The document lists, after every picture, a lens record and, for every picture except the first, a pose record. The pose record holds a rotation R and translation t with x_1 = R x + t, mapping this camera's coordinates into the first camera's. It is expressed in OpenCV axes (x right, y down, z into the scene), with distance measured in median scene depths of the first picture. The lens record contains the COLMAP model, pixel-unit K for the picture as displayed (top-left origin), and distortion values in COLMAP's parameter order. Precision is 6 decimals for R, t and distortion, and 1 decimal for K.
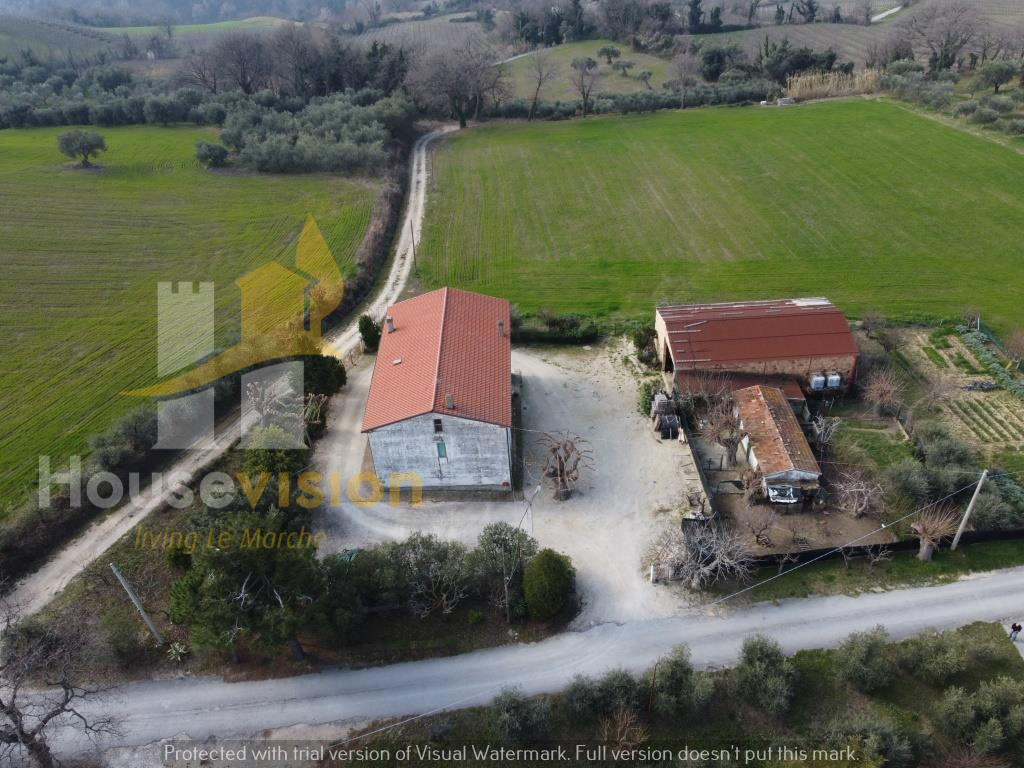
lens RADIAL K [[774.8, 0, 505.8], [0, 774.8, 379.8], [0, 0, 1]] dist [-0.007375, 0.000590]
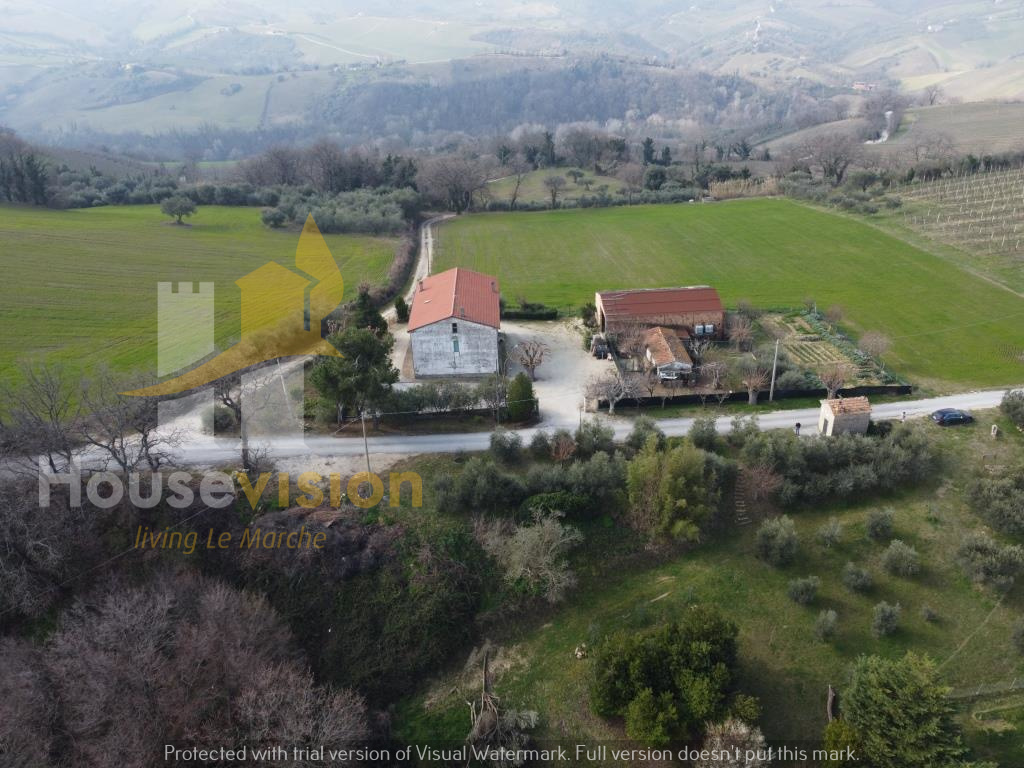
lens RADIAL K [[774.8, 0, 506.1], [0, 774.8, 383.3], [0, 0, 1]] dist [-0.007375, 0.000590]
pose [[0.999623, 0.007813, 0.026336, -0.010754], [-0.003158, 0.985032, -0.172345, 0.227131], [-0.027288, 0.172197, 0.984685, -0.291548]]
